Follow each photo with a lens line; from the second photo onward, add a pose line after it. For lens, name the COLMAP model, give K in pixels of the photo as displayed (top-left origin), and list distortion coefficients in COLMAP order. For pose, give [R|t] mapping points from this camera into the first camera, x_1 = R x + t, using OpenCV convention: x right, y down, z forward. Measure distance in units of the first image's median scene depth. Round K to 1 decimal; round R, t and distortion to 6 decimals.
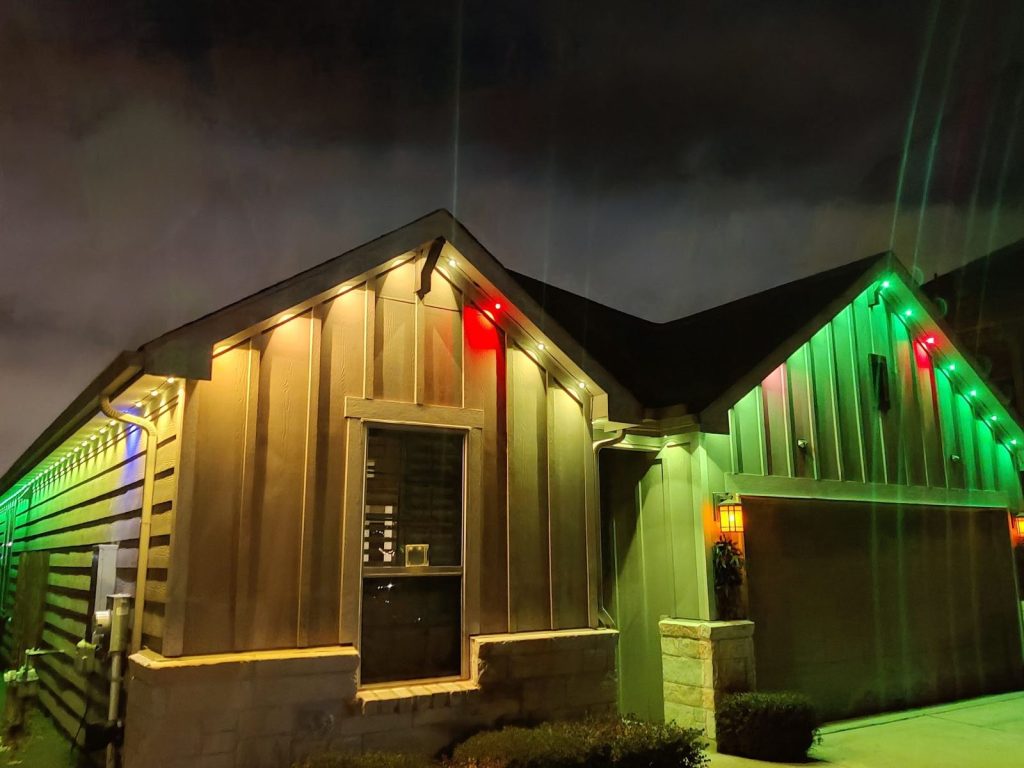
lens RADIAL K [[756.2, 0, 511.9], [0, 756.2, 389.3], [0, 0, 1]] dist [0.036727, -0.039751]
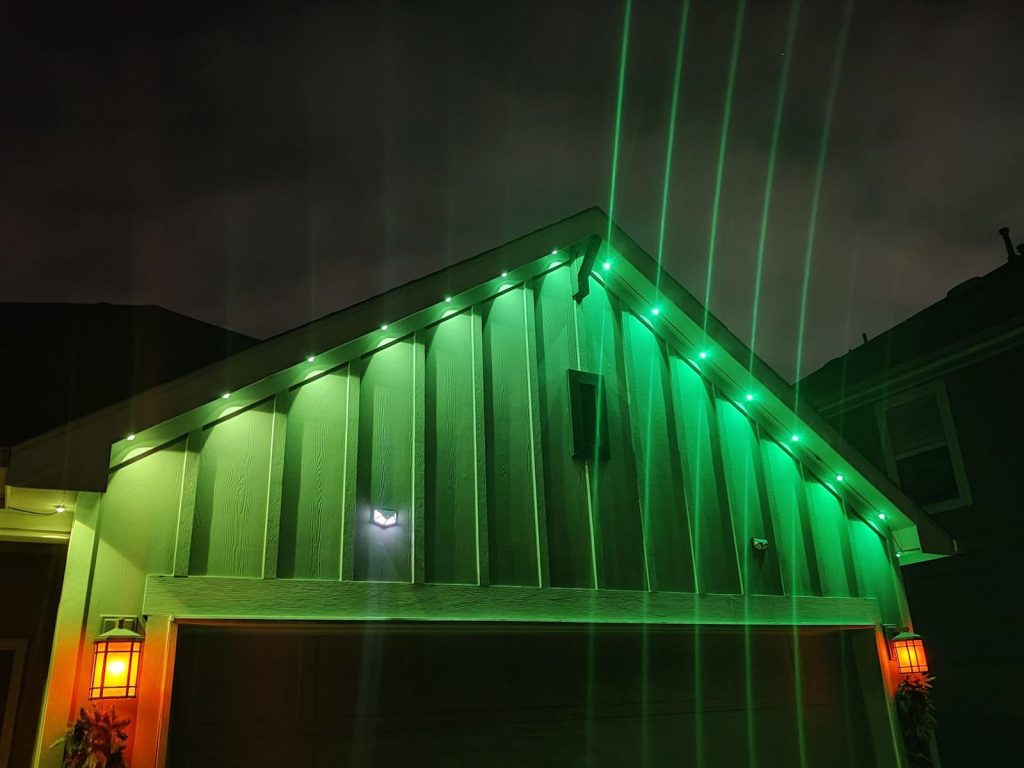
lens RADIAL K [[778.7, 0, 511.3], [0, 778.7, 474.6], [0, 0, 1]] dist [0.026102, -0.000865]
pose [[0.996385, -0.080796, -0.026253, 0.413717], [0.076976, 0.989372, -0.123364, 0.097940], [0.035942, 0.120897, 0.992014, 0.395003]]
